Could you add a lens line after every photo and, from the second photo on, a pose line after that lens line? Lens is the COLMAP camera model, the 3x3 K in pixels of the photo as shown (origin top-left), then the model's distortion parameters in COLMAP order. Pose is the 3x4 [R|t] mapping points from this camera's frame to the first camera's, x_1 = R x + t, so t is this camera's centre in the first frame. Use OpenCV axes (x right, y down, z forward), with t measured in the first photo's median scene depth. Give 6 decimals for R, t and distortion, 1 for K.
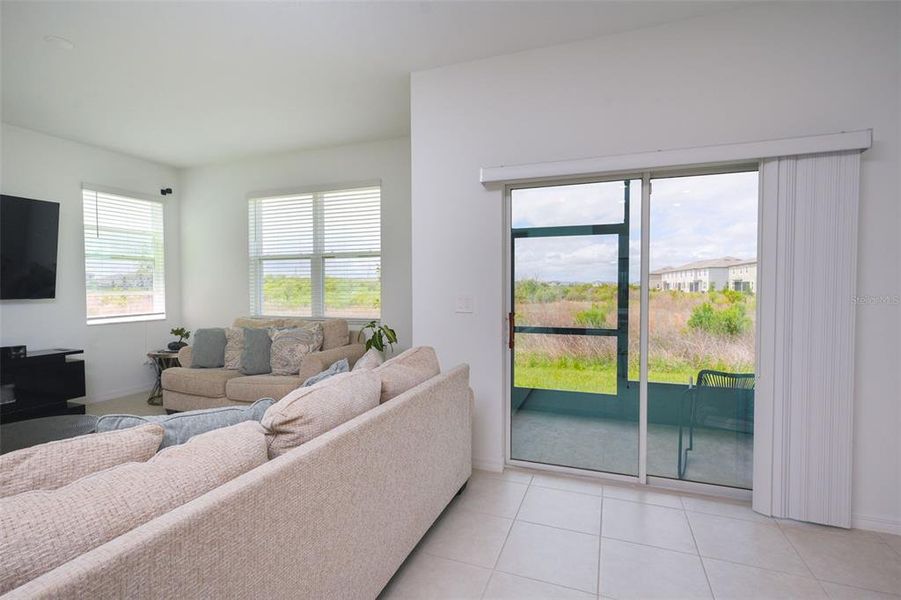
lens RADIAL K [[426.1, 0, 446.3], [0, 426.1, 298.9], [0, 0, 1]] dist [-0.011703, 0.007544]
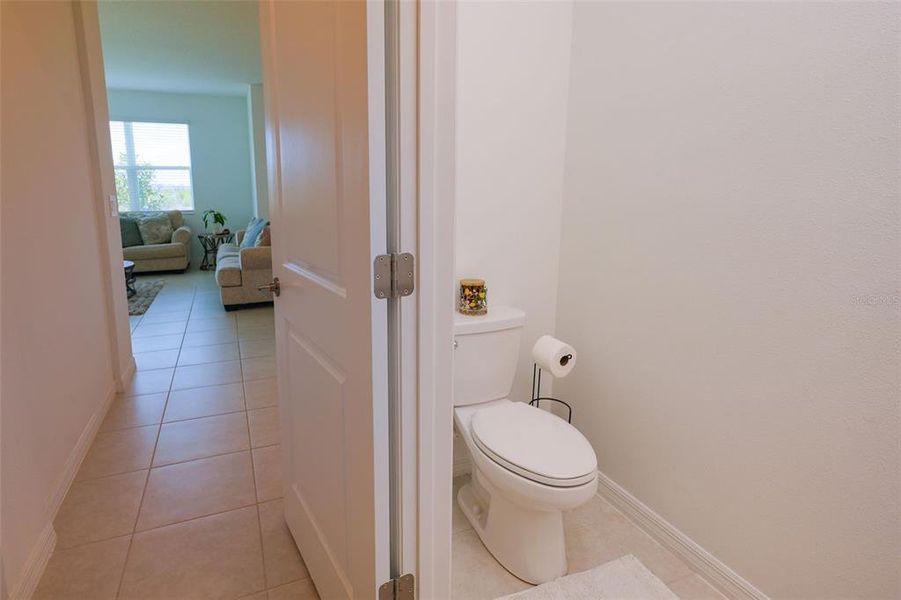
lens RADIAL K [[513.7, 0, 445.6], [0, 513.7, 264.1], [0, 0, 1]] dist [-0.019764, 0.009207]
pose [[0.713817, -0.099424, 0.693239, -0.830091], [0.018739, 0.992229, 0.123010, 0.029685], [-0.700082, -0.074815, 0.710133, -1.032004]]
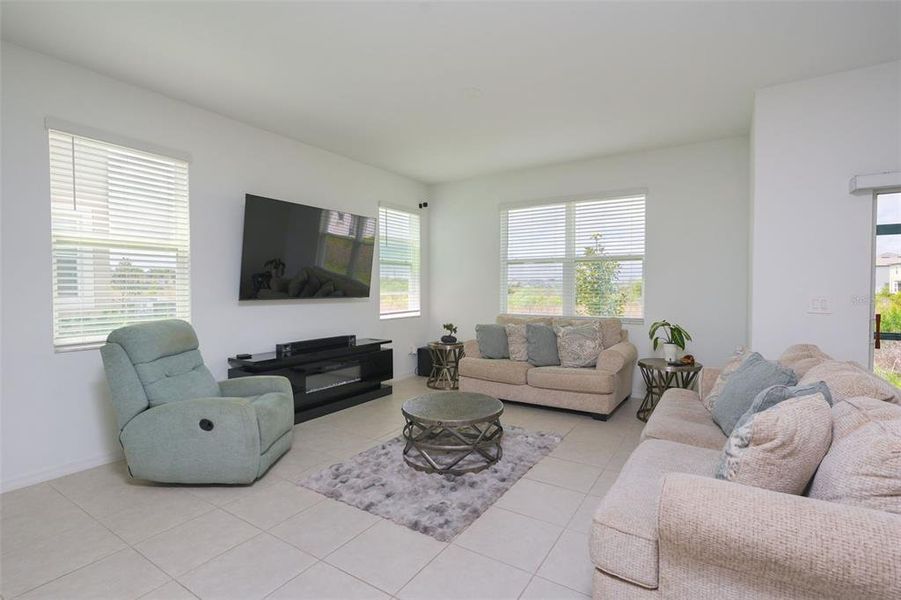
lens RADIAL K [[426.1, 0, 449.5], [0, 426.1, 298.7], [0, 0, 1]] dist [-0.011703, 0.007544]
pose [[0.978593, 0.007269, -0.205675, -0.412424], [-0.008126, 0.999961, -0.003325, 0.004672], [0.205643, 0.004925, 0.978615, -0.137676]]
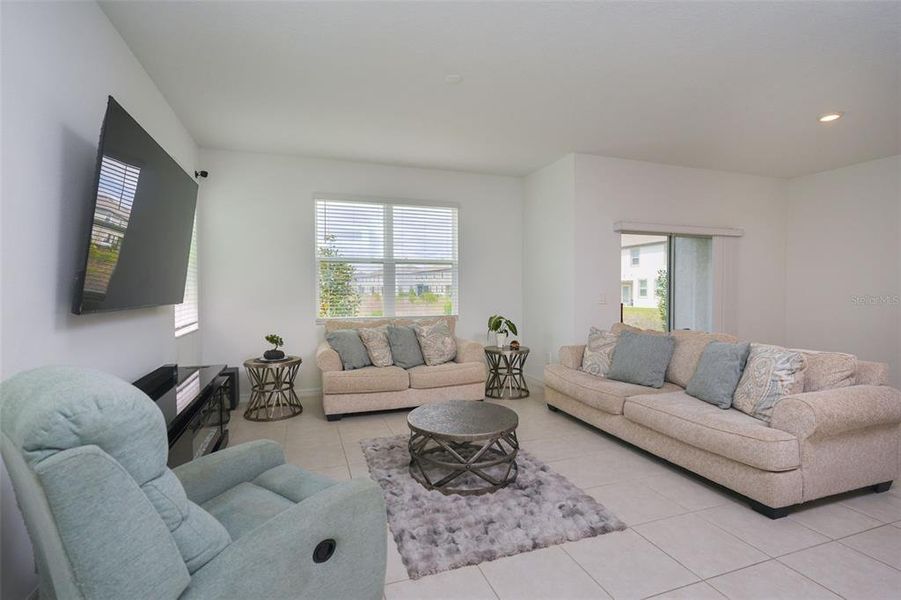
lens RADIAL K [[426.1, 0, 447.7], [0, 426.1, 297.0], [0, 0, 1]] dist [-0.011703, 0.007544]
pose [[0.764386, -0.012250, 0.644643, -0.977905], [0.020759, 0.999769, -0.005617, 0.000903], [-0.644425, 0.017675, 0.764463, 0.070501]]
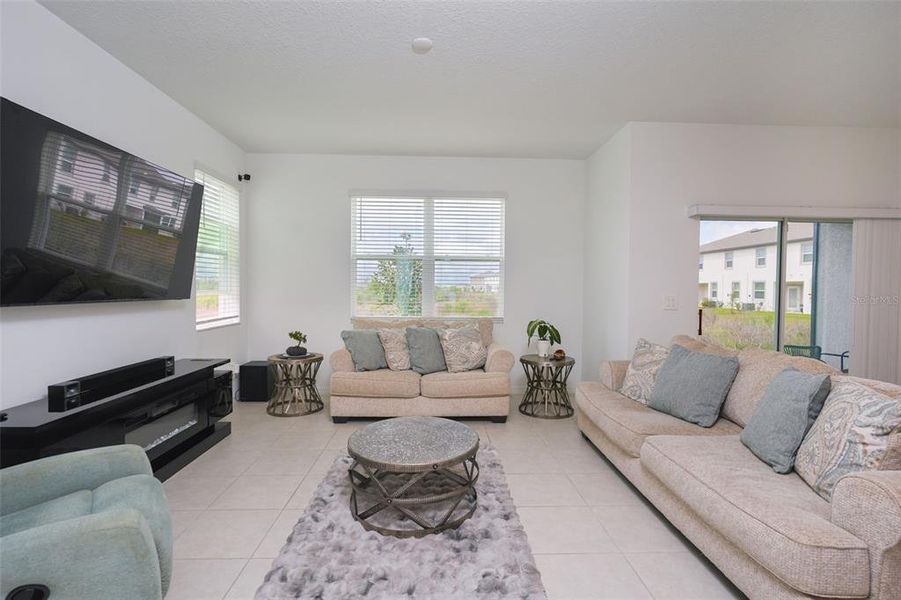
lens RADIAL K [[426.1, 0, 448.7], [0, 426.1, 297.4], [0, 0, 1]] dist [-0.011703, 0.007544]
pose [[0.921336, 0.001328, 0.388765, -0.720787], [0.000858, 0.999985, -0.005450, 0.000599], [-0.388766, 0.005355, 0.921321, 0.029311]]
